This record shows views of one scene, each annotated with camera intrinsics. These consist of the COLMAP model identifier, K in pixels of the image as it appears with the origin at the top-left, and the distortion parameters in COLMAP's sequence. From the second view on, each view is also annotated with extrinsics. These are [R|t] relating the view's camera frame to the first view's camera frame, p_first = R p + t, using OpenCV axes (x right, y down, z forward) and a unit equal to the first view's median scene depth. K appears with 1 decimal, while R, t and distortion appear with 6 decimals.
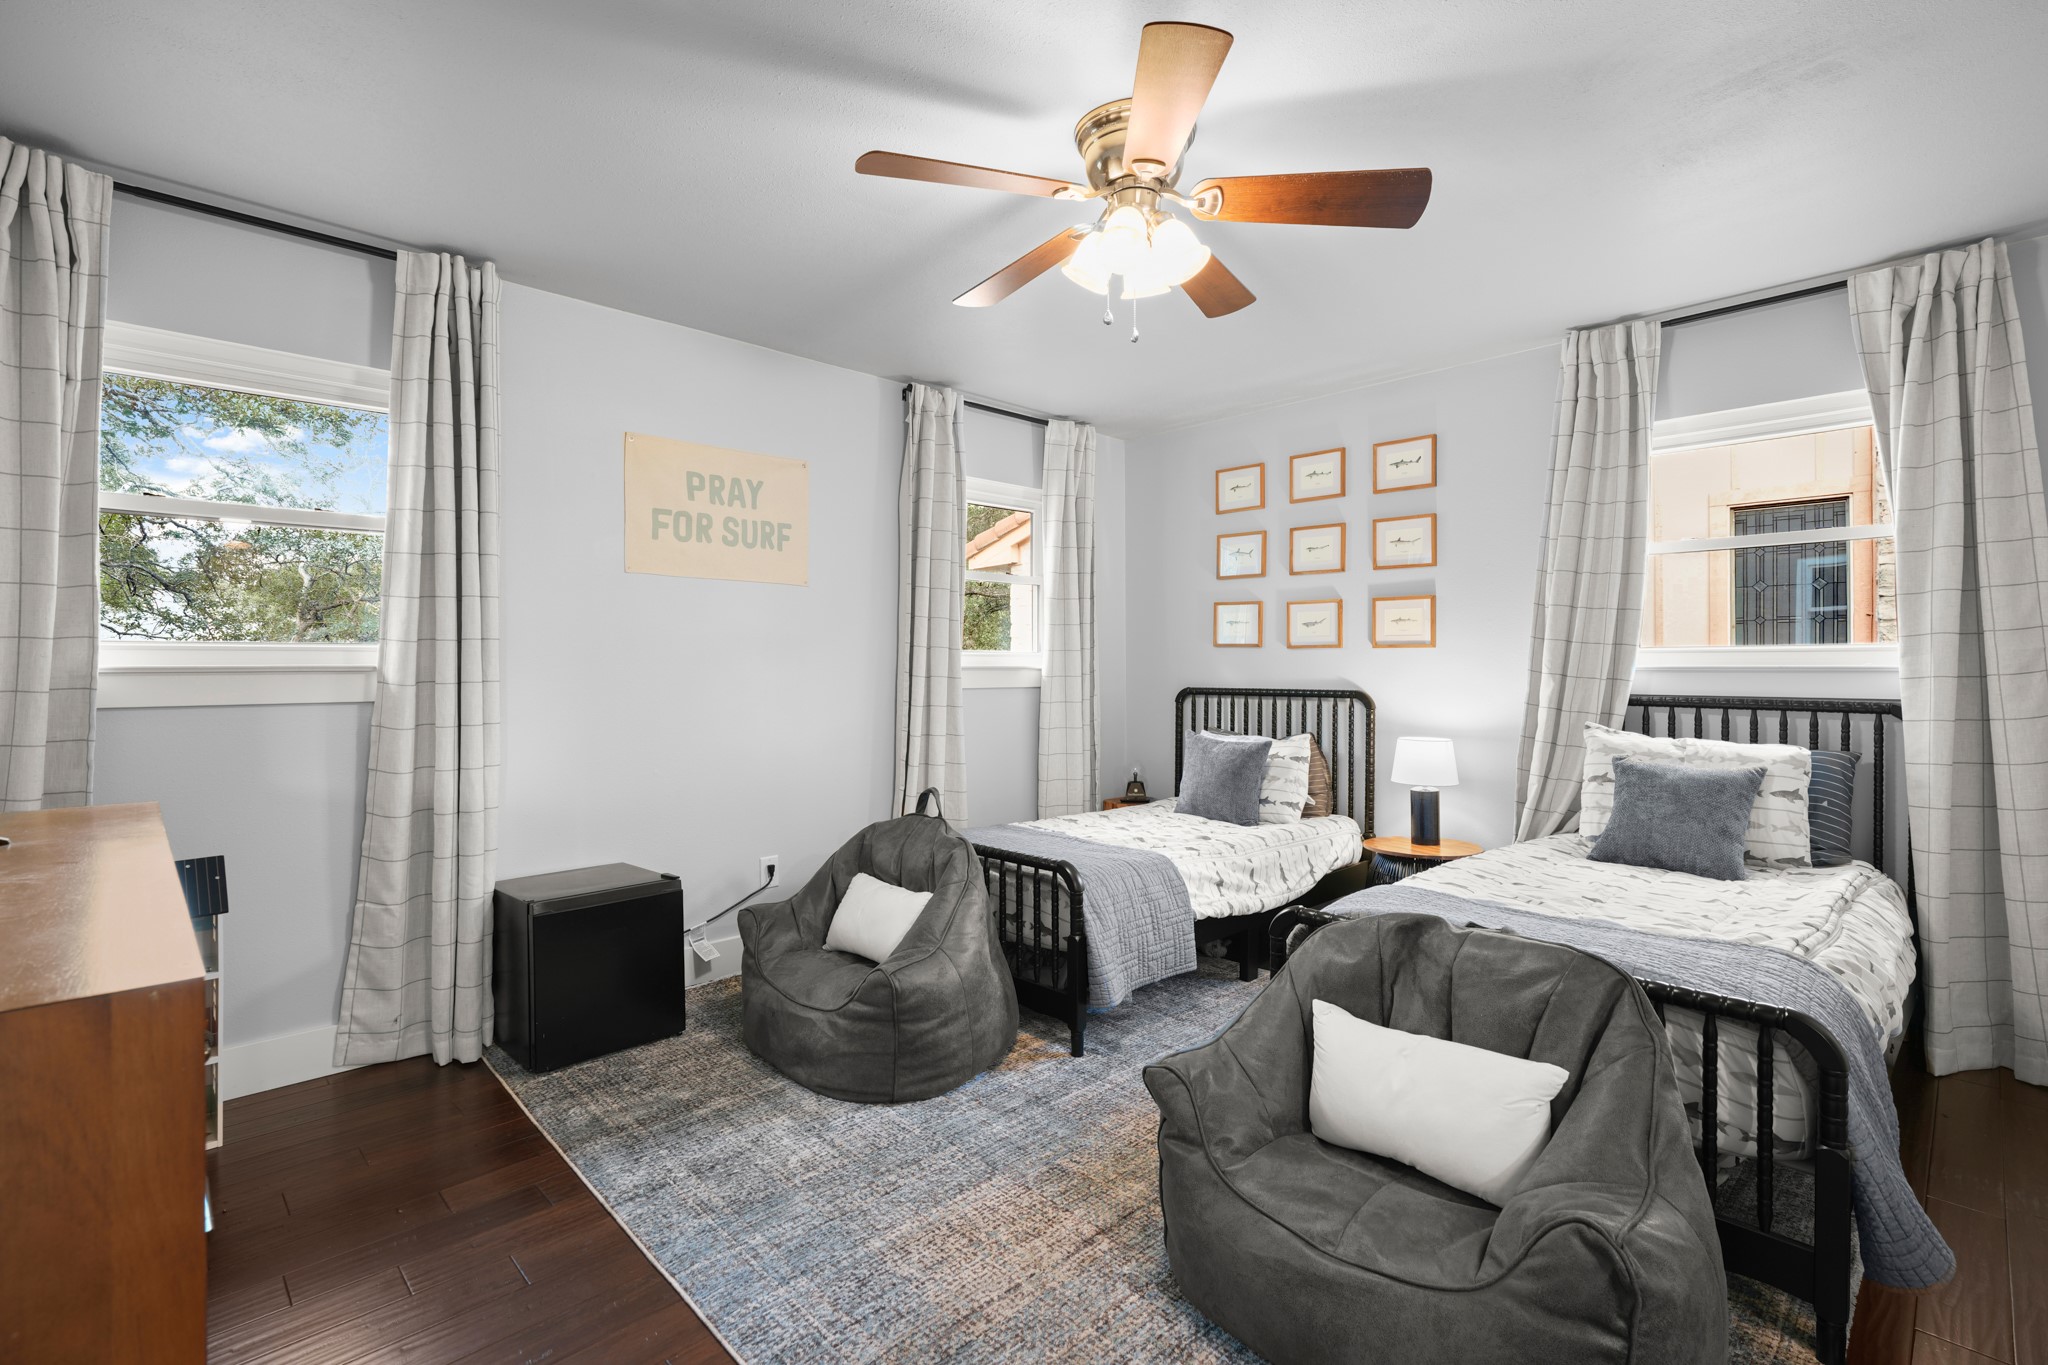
lens RADIAL K [[941.7, 0, 1025.8], [0, 941.7, 673.4], [0, 0, 1]] dist [-0.005248, 0.001382]
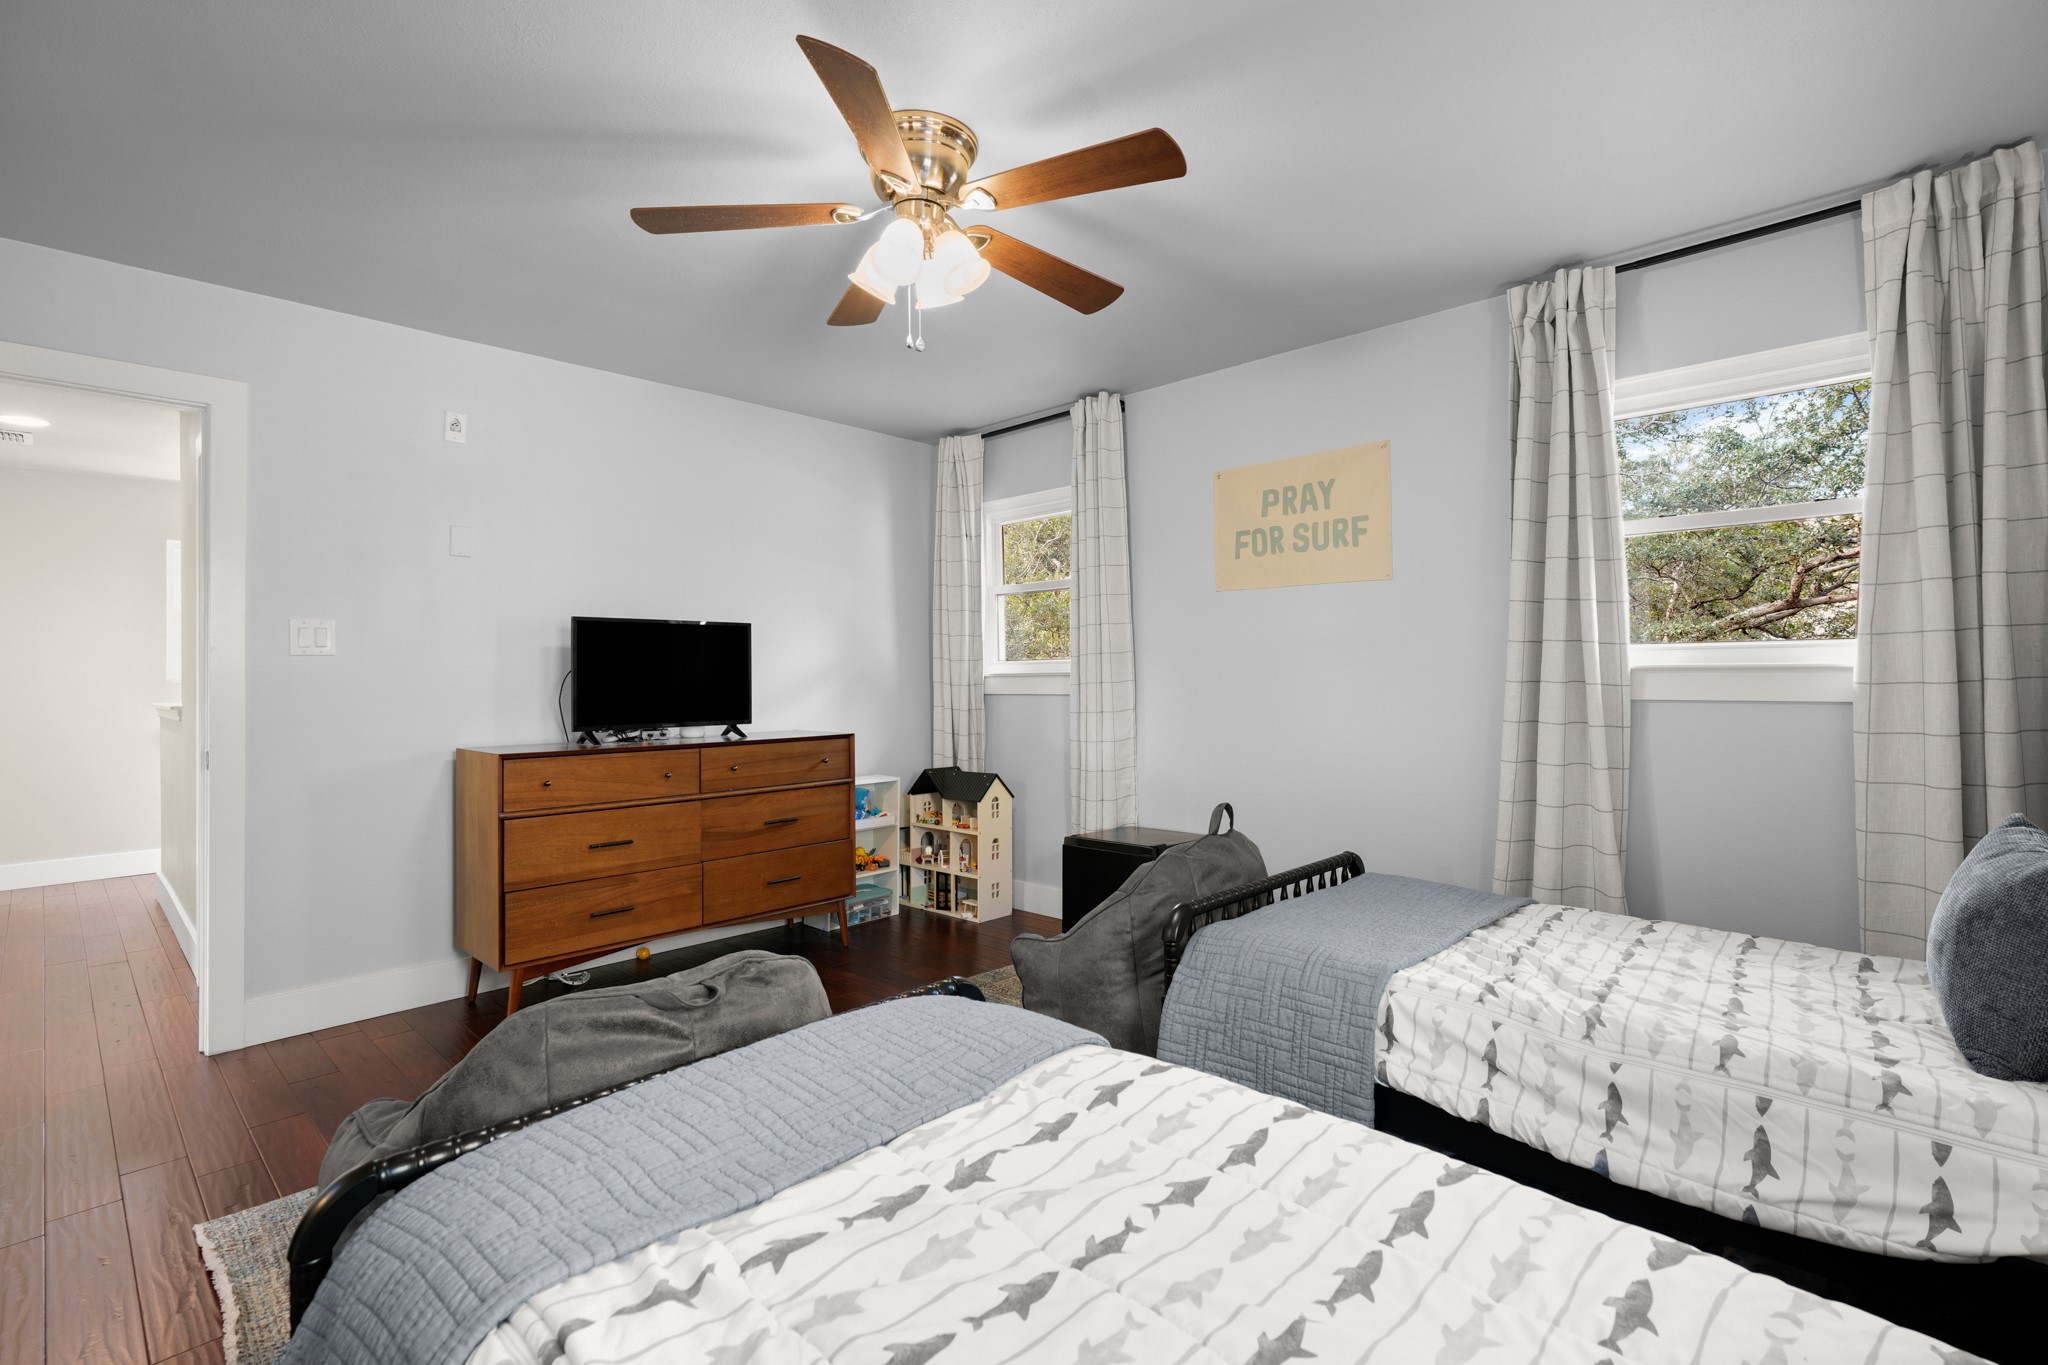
lens RADIAL K [[941.7, 0, 1024.5], [0, 941.7, 674.1], [0, 0, 1]] dist [-0.005248, 0.001382]
pose [[0.039564, -0.002134, -0.999215, 0.690984], [0.000737, 0.999998, -0.002106, -0.001256], [0.999217, -0.000653, 0.039565, 0.660932]]
